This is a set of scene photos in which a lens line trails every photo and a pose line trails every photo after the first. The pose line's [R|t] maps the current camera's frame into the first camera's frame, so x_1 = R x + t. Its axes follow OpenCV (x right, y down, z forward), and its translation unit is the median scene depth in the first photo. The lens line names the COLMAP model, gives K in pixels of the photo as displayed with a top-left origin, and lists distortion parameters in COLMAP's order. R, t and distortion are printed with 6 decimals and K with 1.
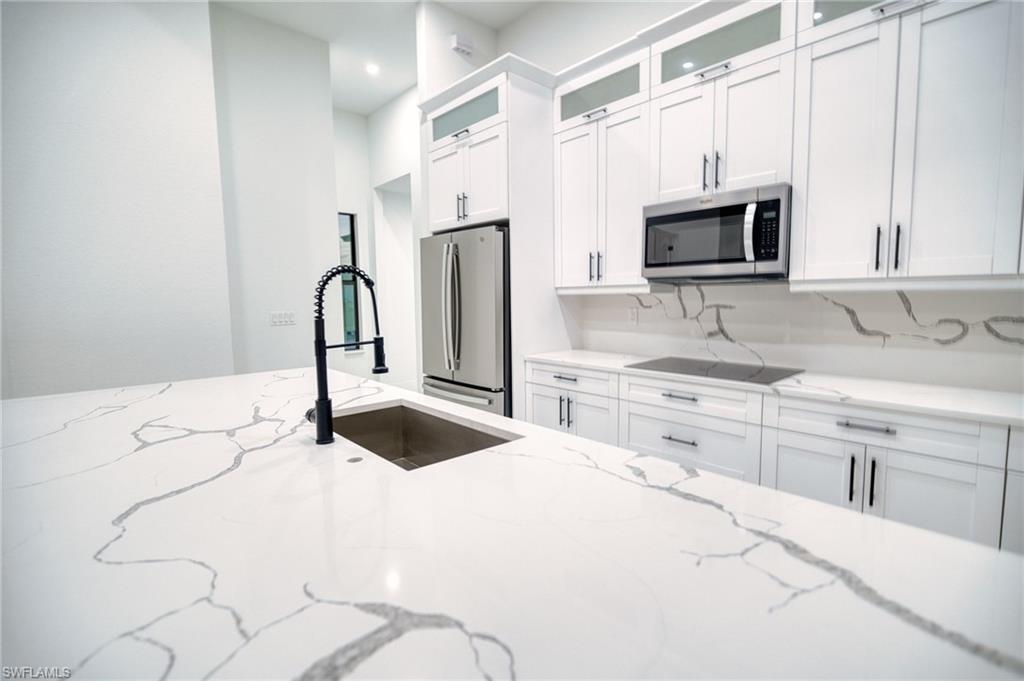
lens RADIAL K [[472.0, 0, 511.9], [0, 472.0, 337.7], [0, 0, 1]] dist [0.005219, -0.004531]
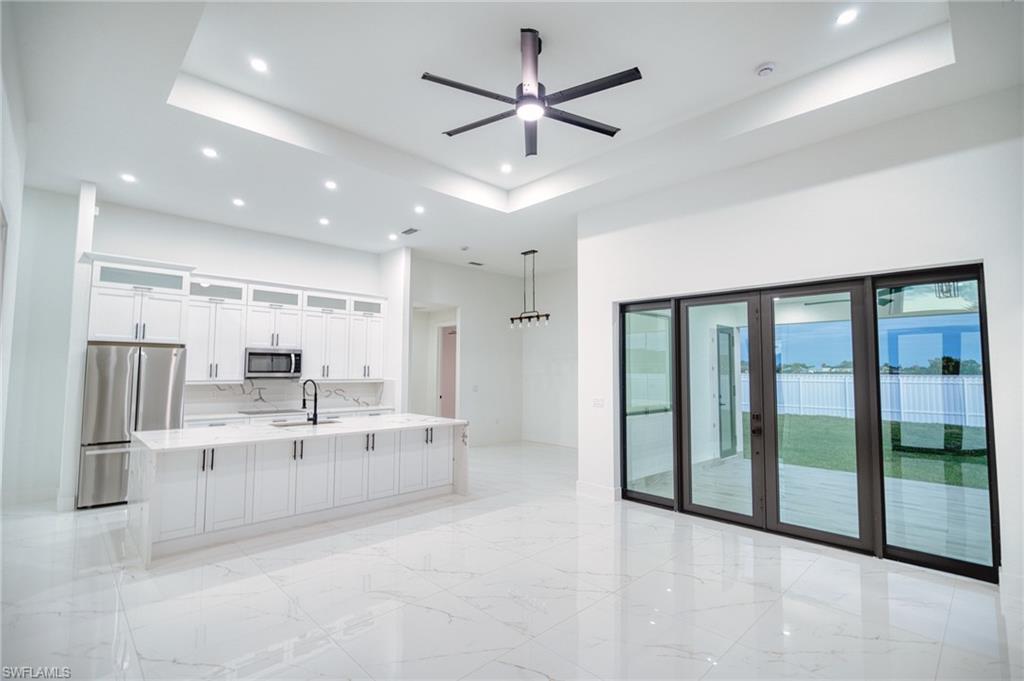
lens RADIAL K [[472.0, 0, 507.4], [0, 472.0, 334.1], [0, 0, 1]] dist [0.005219, -0.004531]
pose [[-0.018446, 0.092313, 0.995559, -2.183480], [0.087345, 0.992070, -0.090372, -0.011894], [-0.996007, 0.085290, -0.026363, -0.272180]]
